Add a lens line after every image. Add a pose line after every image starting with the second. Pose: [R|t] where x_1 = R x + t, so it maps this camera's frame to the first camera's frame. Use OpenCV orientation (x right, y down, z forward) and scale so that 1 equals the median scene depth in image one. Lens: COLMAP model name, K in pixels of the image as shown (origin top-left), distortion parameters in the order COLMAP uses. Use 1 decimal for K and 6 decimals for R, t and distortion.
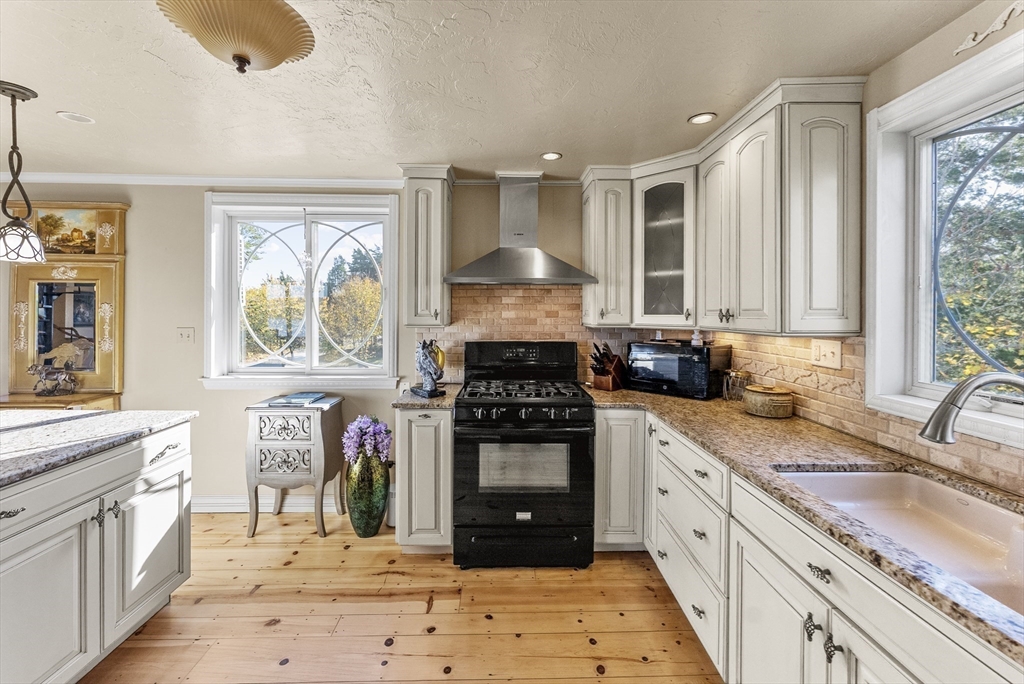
lens RADIAL K [[415.5, 0, 507.7], [0, 415.5, 315.5], [0, 0, 1]] dist [-0.000541, -0.000237]
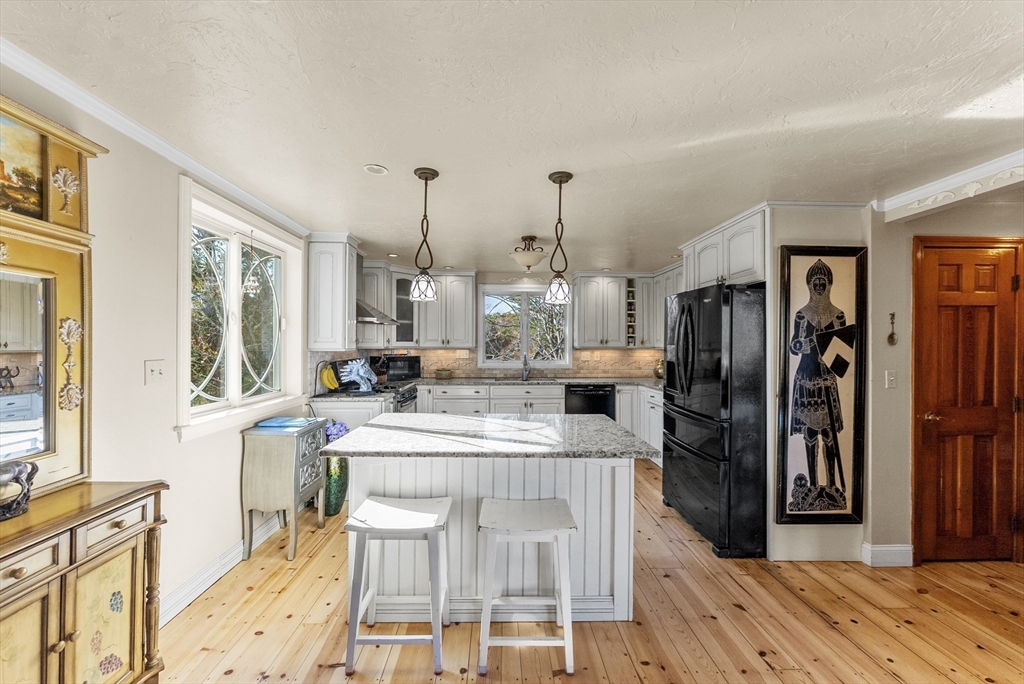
lens RADIAL K [[415.5, 0, 504.5], [0, 415.5, 344.0], [0, 0, 1]] dist [-0.000541, -0.000237]
pose [[0.006940, -0.003493, 0.999970, -1.679905], [0.004165, 0.999985, 0.003465, 0.004159], [-0.999967, 0.004141, 0.006955, 0.482738]]
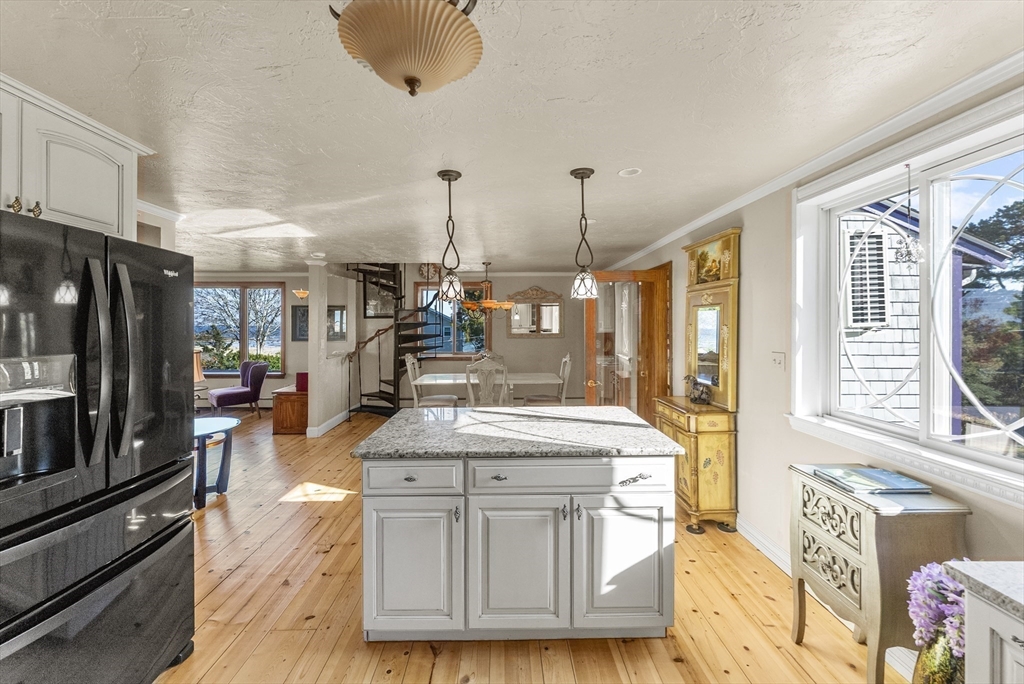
lens RADIAL K [[415.5, 0, 502.4], [0, 415.5, 330.0], [0, 0, 1]] dist [-0.000541, -0.000237]
pose [[0.000015, 0.001266, -0.999999, 0.115516], [-0.006240, 0.999980, 0.001266, -0.017620], [0.999981, 0.006240, 0.000023, 0.483585]]
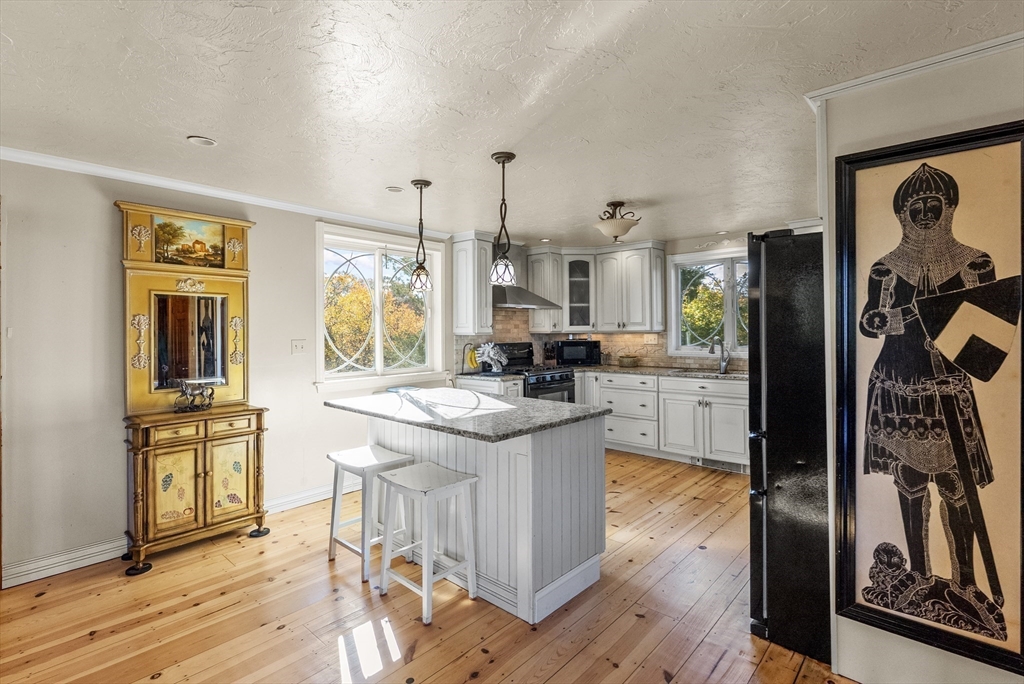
lens RADIAL K [[481.7, 0, 499.7], [0, 481.7, 328.6], [0, 0, 1]] dist [0.002100, -0.000960]
pose [[0.701485, -0.006849, 0.712651, -1.522957], [0.016908, 0.999832, -0.007034, 0.021315], [-0.712484, 0.016984, 0.701483, -0.341281]]
